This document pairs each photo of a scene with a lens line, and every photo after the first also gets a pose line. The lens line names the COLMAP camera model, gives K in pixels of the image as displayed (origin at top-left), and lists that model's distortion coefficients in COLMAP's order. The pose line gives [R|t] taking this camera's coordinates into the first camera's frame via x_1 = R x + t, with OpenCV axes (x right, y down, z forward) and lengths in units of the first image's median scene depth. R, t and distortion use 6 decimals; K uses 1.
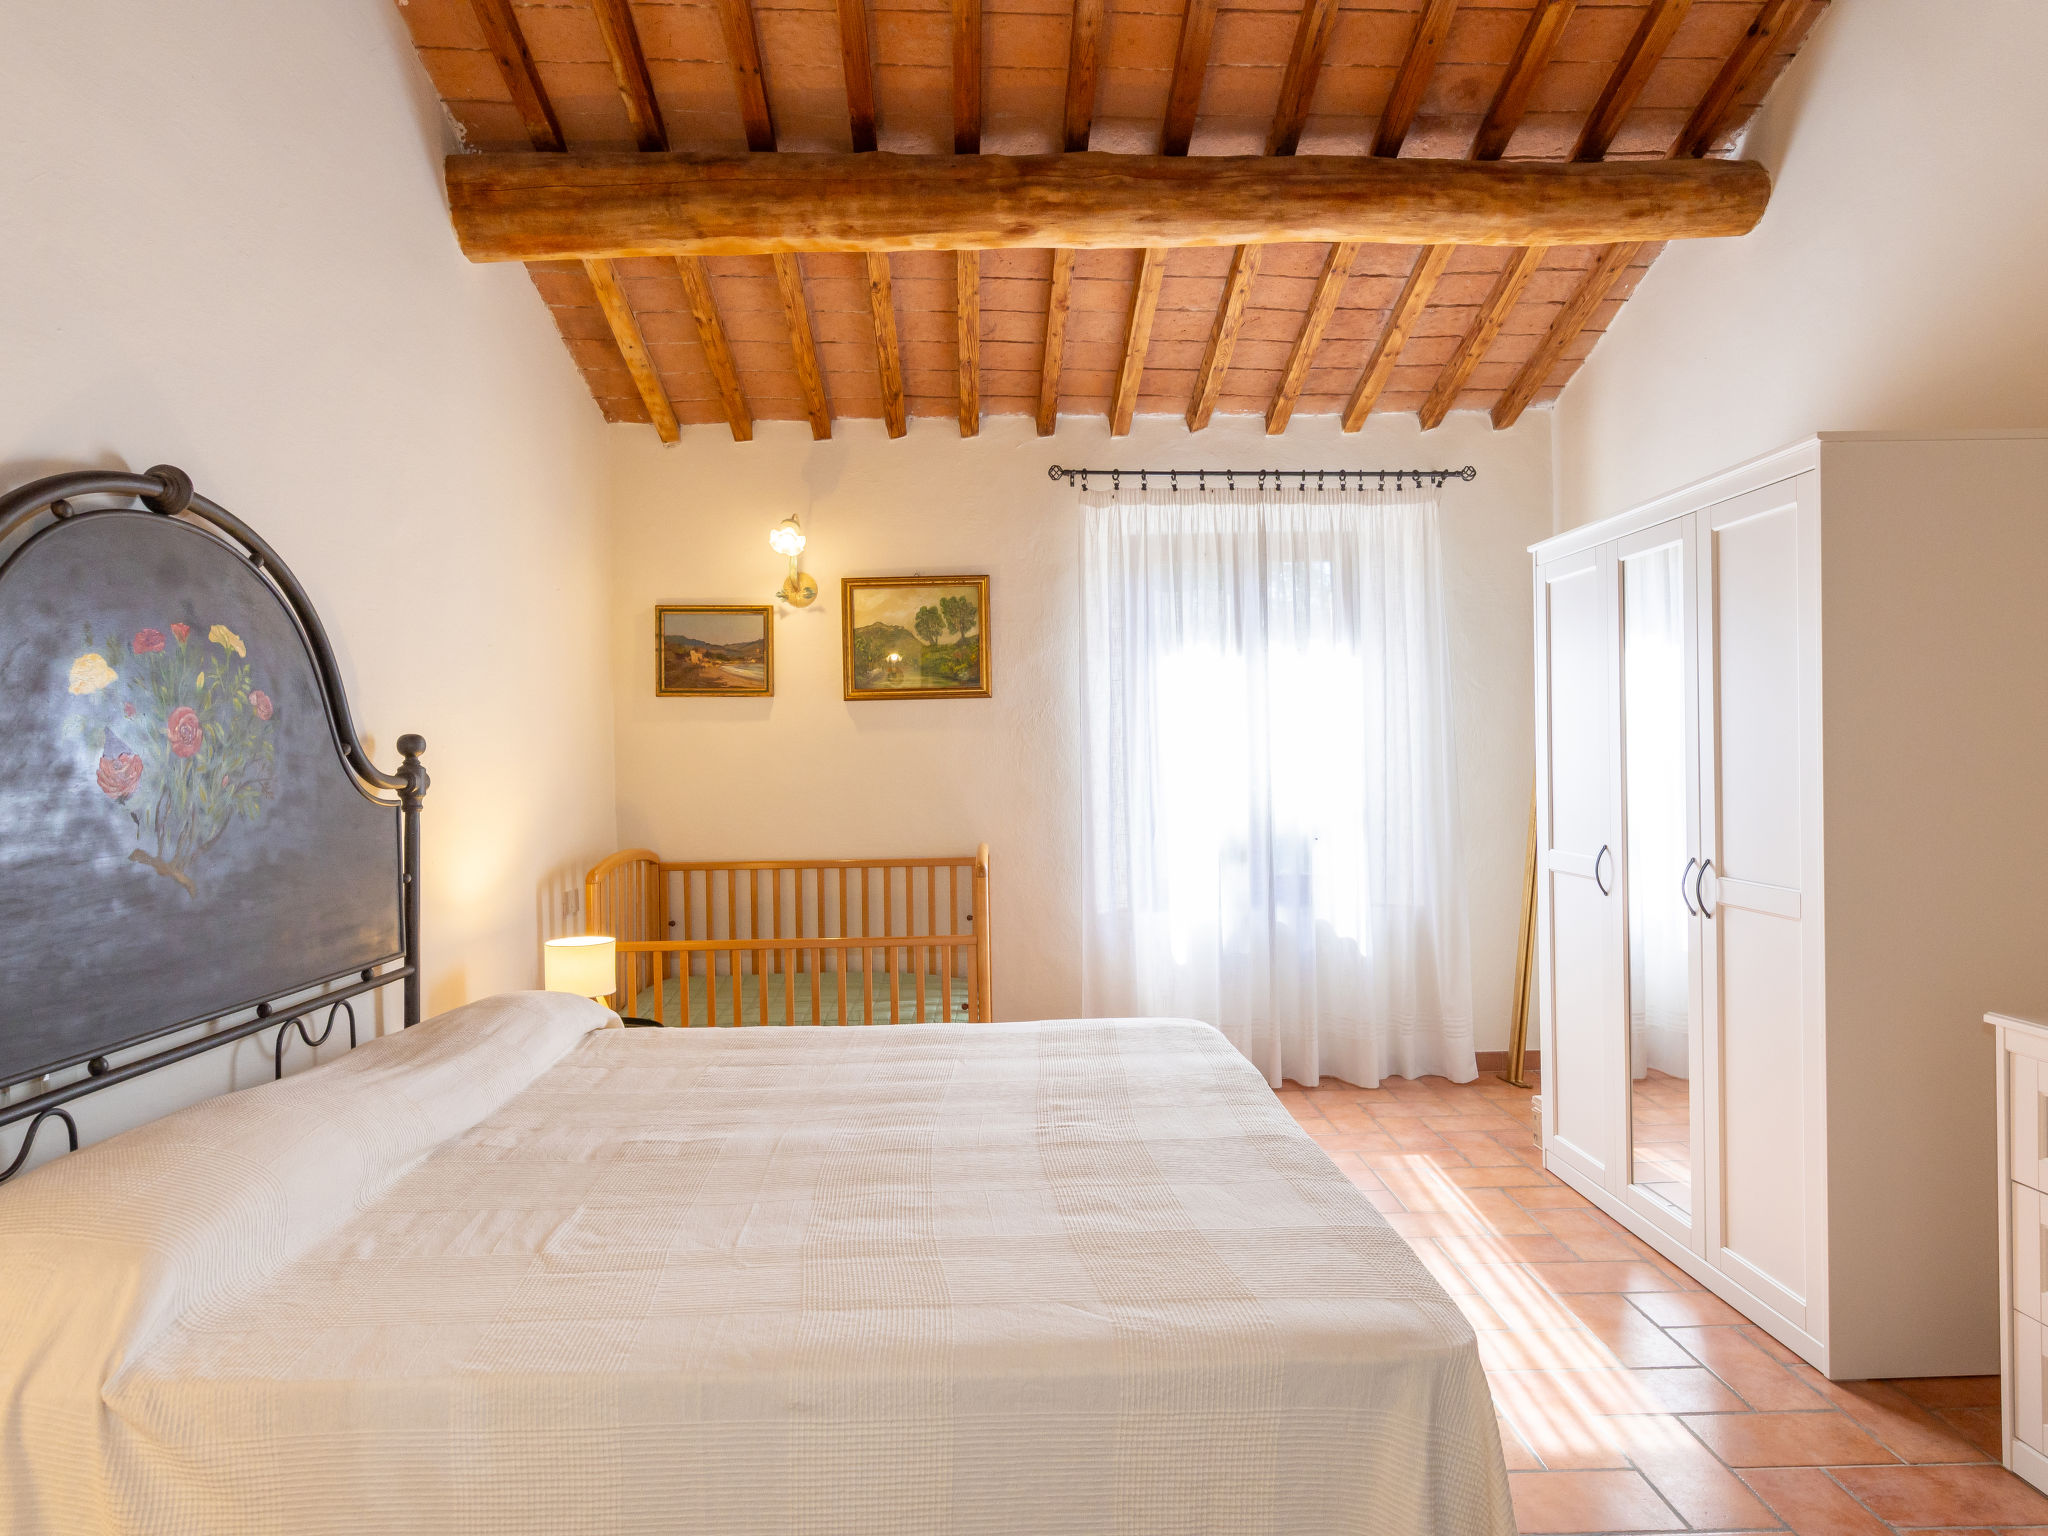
lens RADIAL K [[1132.9, 0, 1024.3], [0, 1132.9, 772.0], [0, 0, 1]] dist [0.007653, 0.000570]
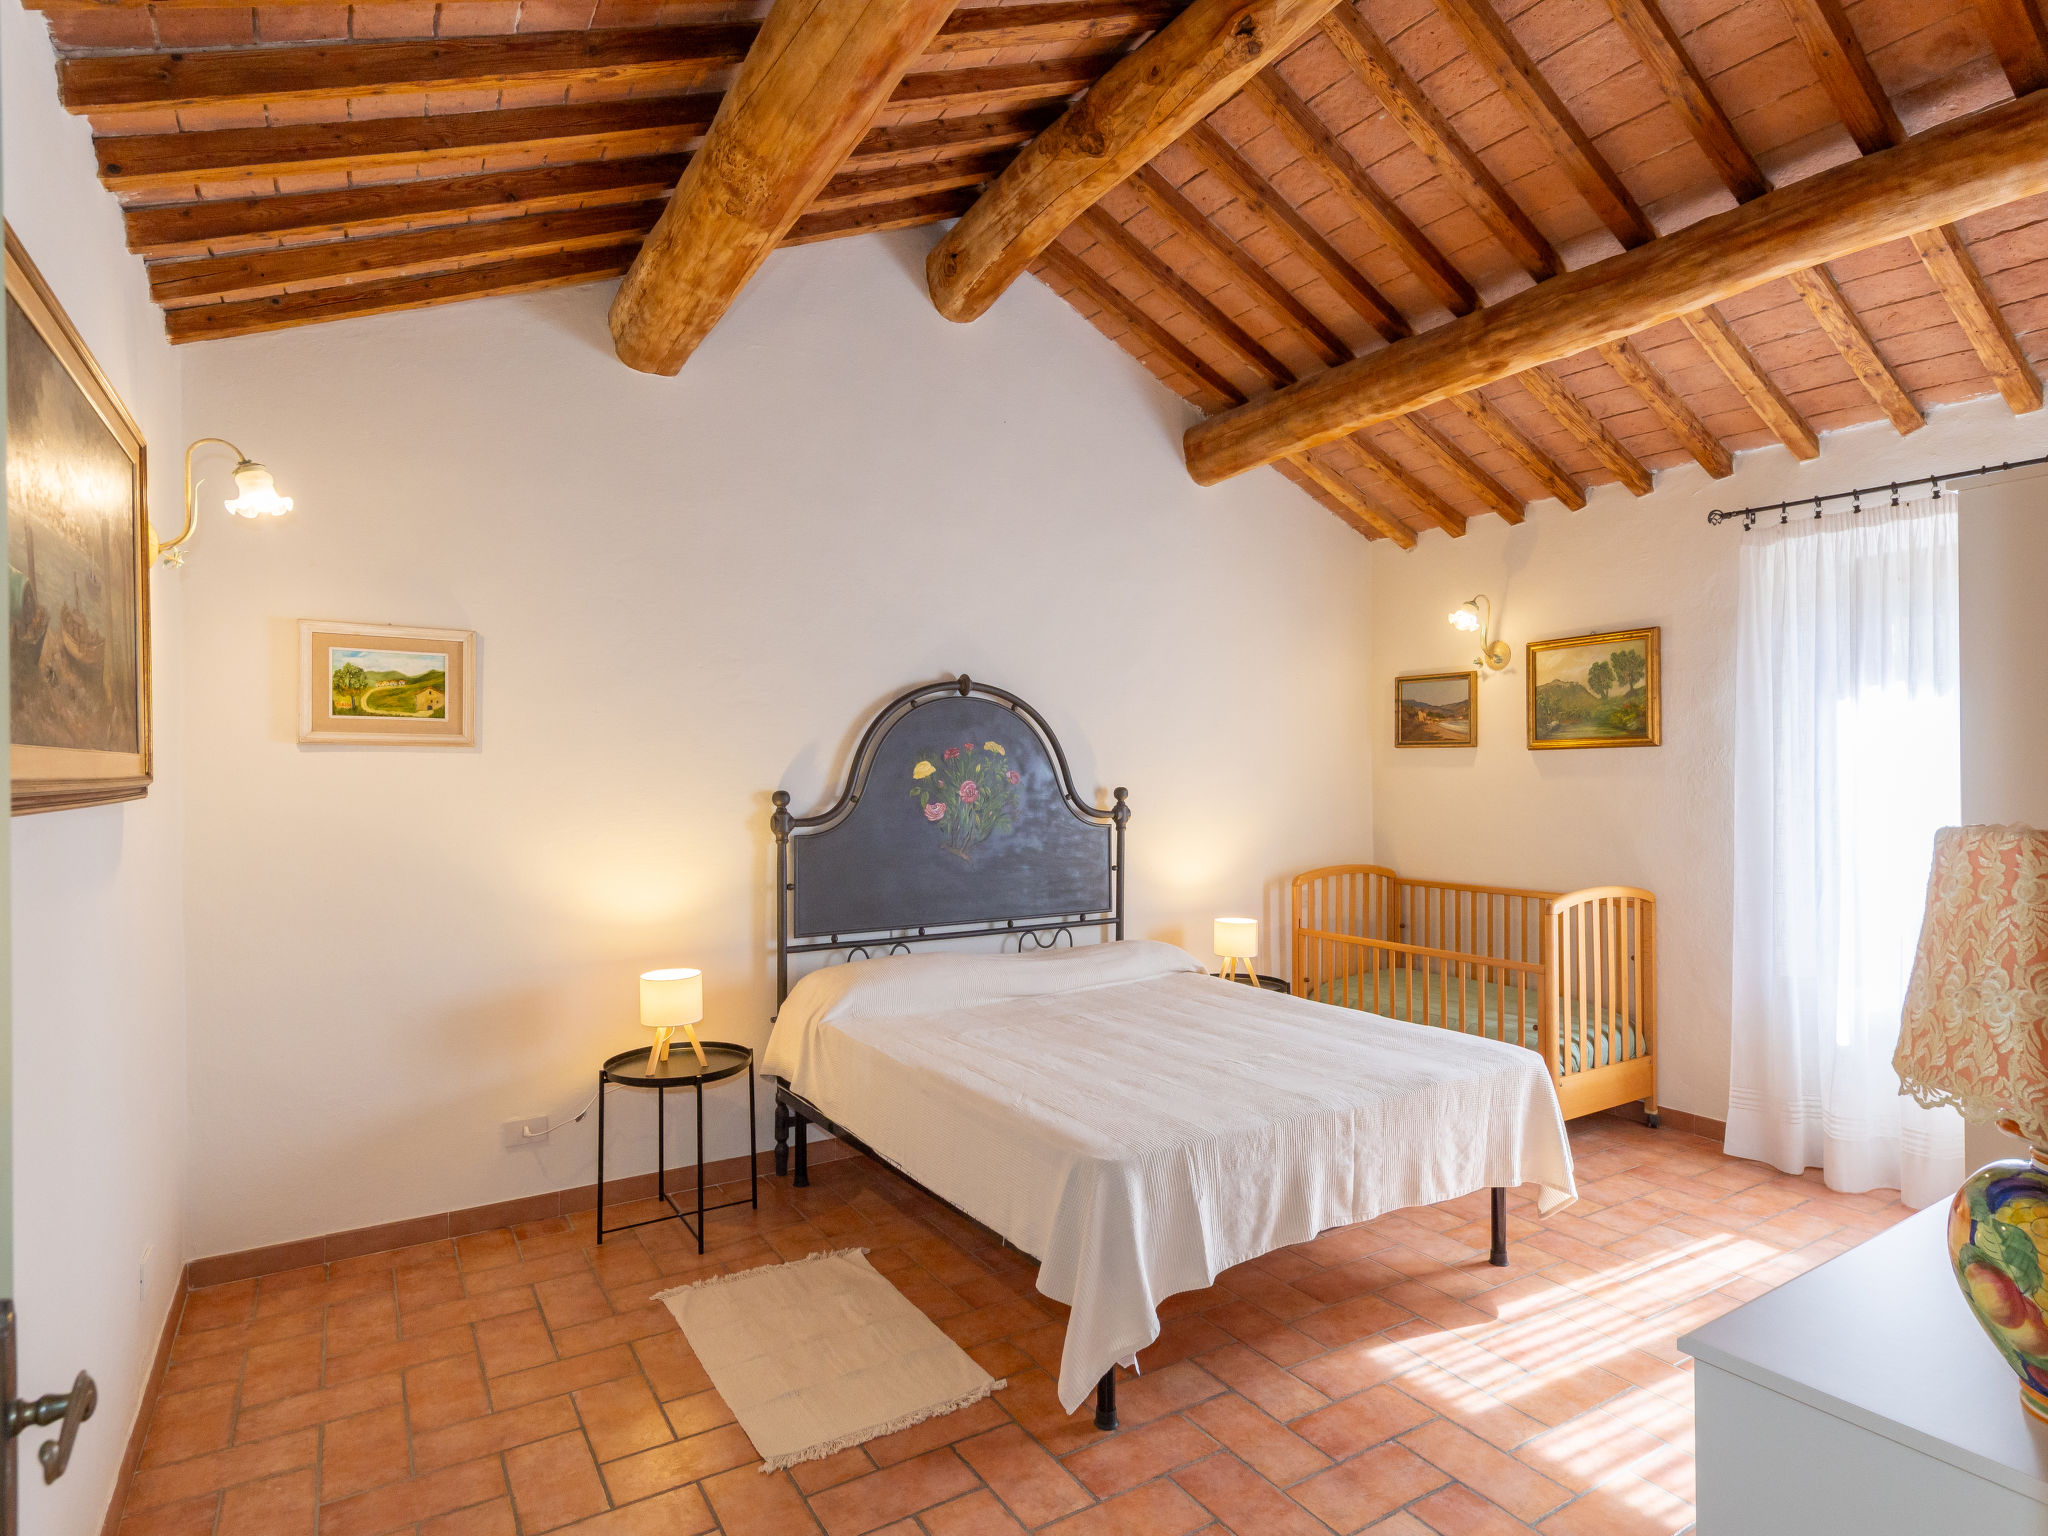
lens RADIAL K [[1135.5, 0, 1022.6], [0, 1135.5, 765.2], [0, 0, 1]] dist [0.019946, -0.001583]
pose [[0.502015, 0.006335, -0.864836, 0.583599], [-0.013116, 0.999914, -0.000289, -0.041393], [0.864760, 0.011488, 0.502055, -0.014711]]
